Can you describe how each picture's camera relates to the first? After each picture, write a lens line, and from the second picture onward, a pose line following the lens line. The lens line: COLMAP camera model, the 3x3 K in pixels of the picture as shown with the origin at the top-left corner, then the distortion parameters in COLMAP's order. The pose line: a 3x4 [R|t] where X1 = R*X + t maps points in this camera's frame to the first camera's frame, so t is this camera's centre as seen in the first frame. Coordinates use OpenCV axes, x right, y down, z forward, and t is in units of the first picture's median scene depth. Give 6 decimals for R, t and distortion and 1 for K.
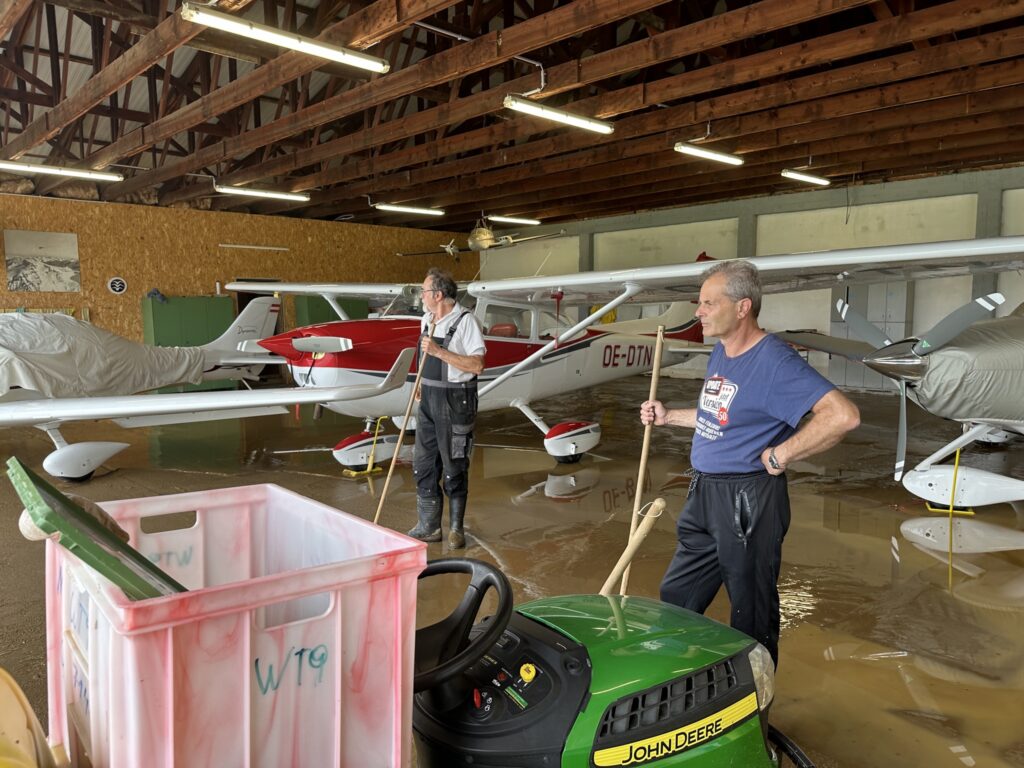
lens RADIAL K [[708.8, 0, 519.6], [0, 708.8, 390.9], [0, 0, 1]] dist [0.076228, -0.099079]
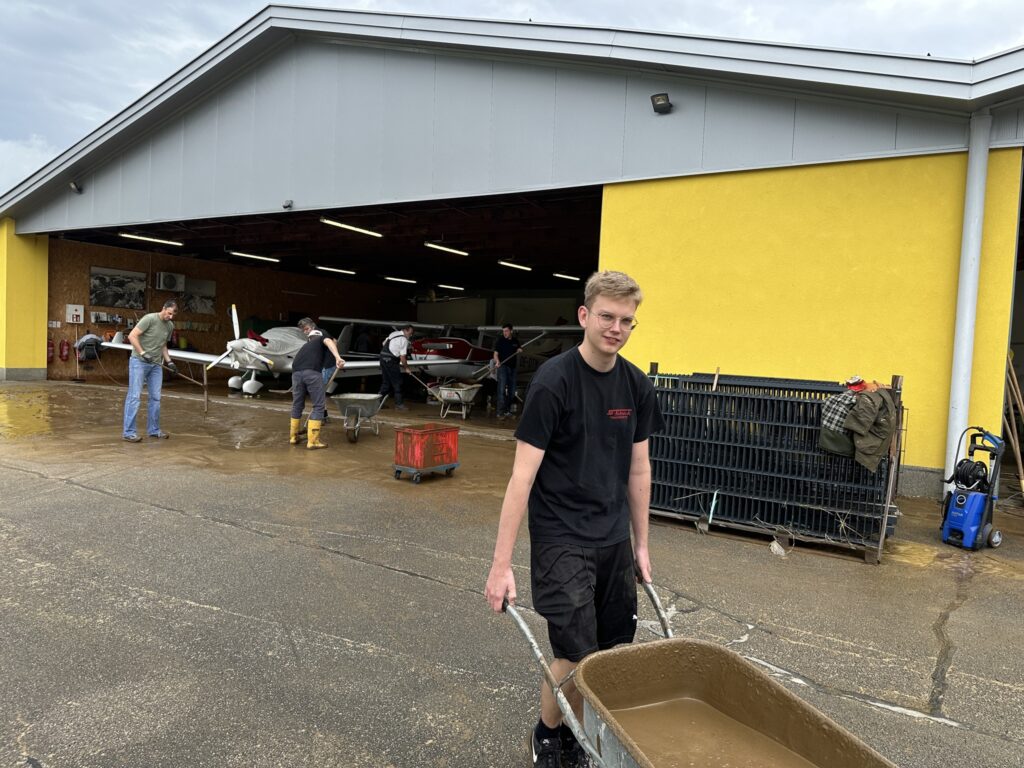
lens RADIAL K [[733.5, 0, 512.0], [0, 733.5, 384.0], [0, 0, 1]] dist [0.083612, -0.078729]
pose [[0.975554, 0.041032, 0.215896, -0.388300], [-0.028033, 0.997624, -0.062933, 0.164767], [-0.217965, 0.055342, 0.974386, -1.199961]]
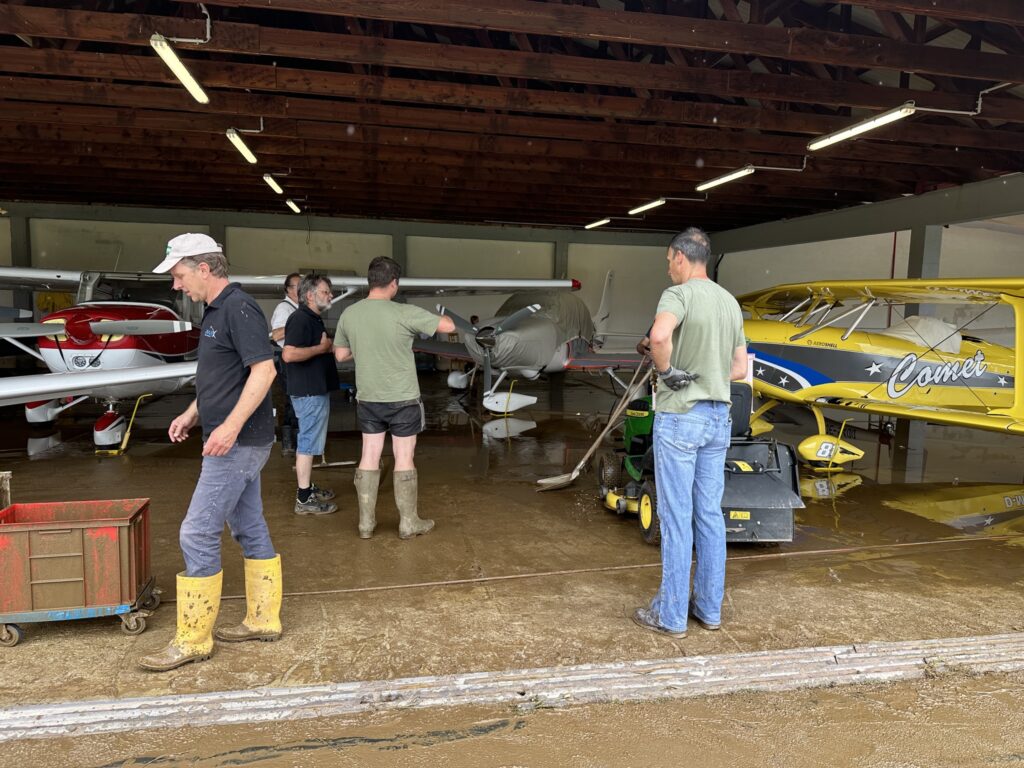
lens RADIAL K [[708.8, 0, 519.6], [0, 708.8, 390.9], [0, 0, 1]] dist [0.076228, -0.099079]
pose [[0.563356, -0.067515, 0.823451, -0.556901], [0.067866, 0.997069, 0.035320, 0.021503], [-0.823422, 0.035987, 0.566287, -0.071423]]
